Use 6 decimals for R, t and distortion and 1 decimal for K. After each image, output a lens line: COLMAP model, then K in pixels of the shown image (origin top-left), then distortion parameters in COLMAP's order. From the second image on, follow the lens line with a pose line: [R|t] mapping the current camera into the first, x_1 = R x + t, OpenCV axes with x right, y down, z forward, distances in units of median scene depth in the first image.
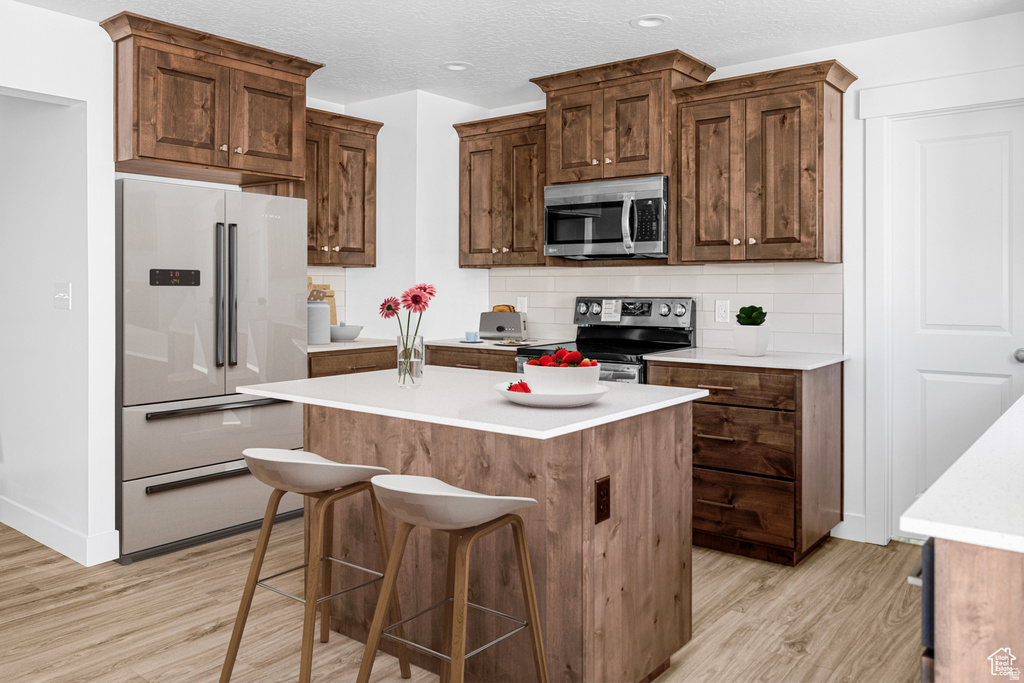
lens RADIAL K [[778.7, 0, 521.0], [0, 778.7, 304.7], [0, 0, 1]] dist [-0.050753, -0.003240]
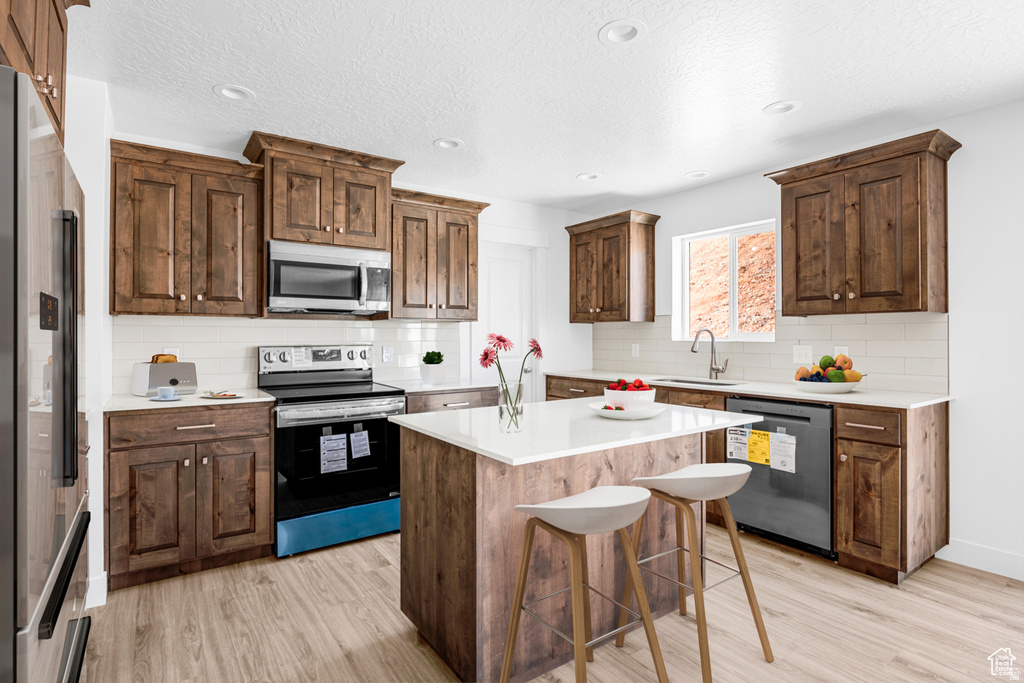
lens RADIAL K [[519.9, 0, 512.4], [0, 519.9, 331.2], [0, 0, 1]] dist [-0.014654, 0.000968]
pose [[0.287260, 0.009210, 0.957808, -0.577070], [0.022296, 0.999619, -0.016299, -0.013455], [-0.957593, 0.026037, 0.286945, 0.534334]]
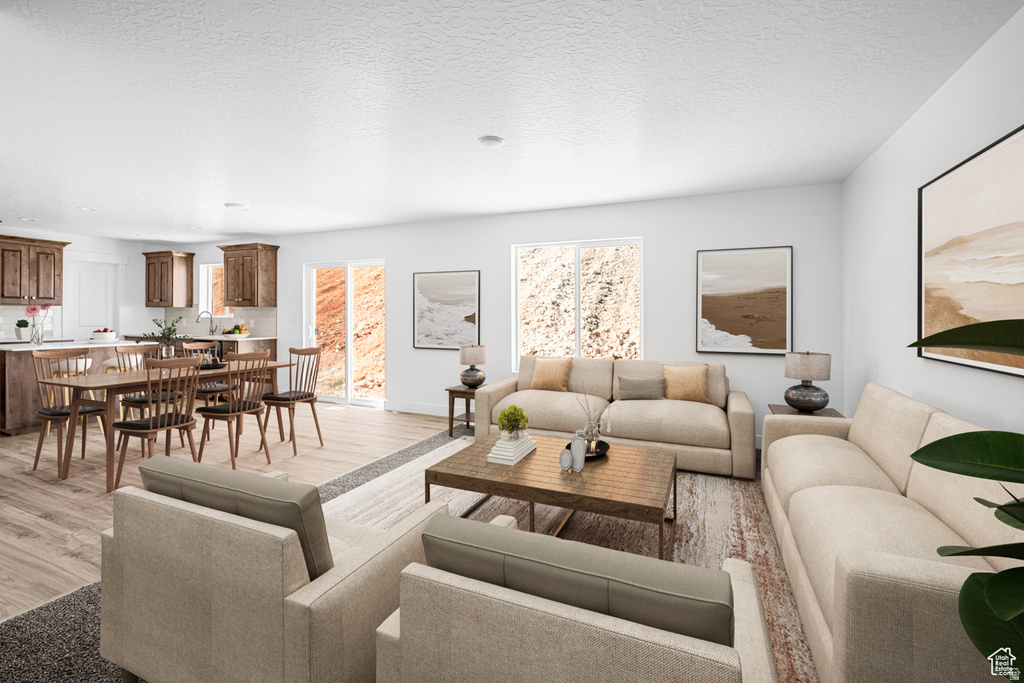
lens RADIAL K [[450.7, 0, 529.3], [0, 450.7, 326.8], [0, 0, 1]] dist [-0.018449, -0.000226]
pose [[-0.267414, -0.022700, 0.963314, -1.585584], [0.013990, 0.999526, 0.027437, 0.004804], [-0.963480, 0.020813, -0.266970, -0.281954]]
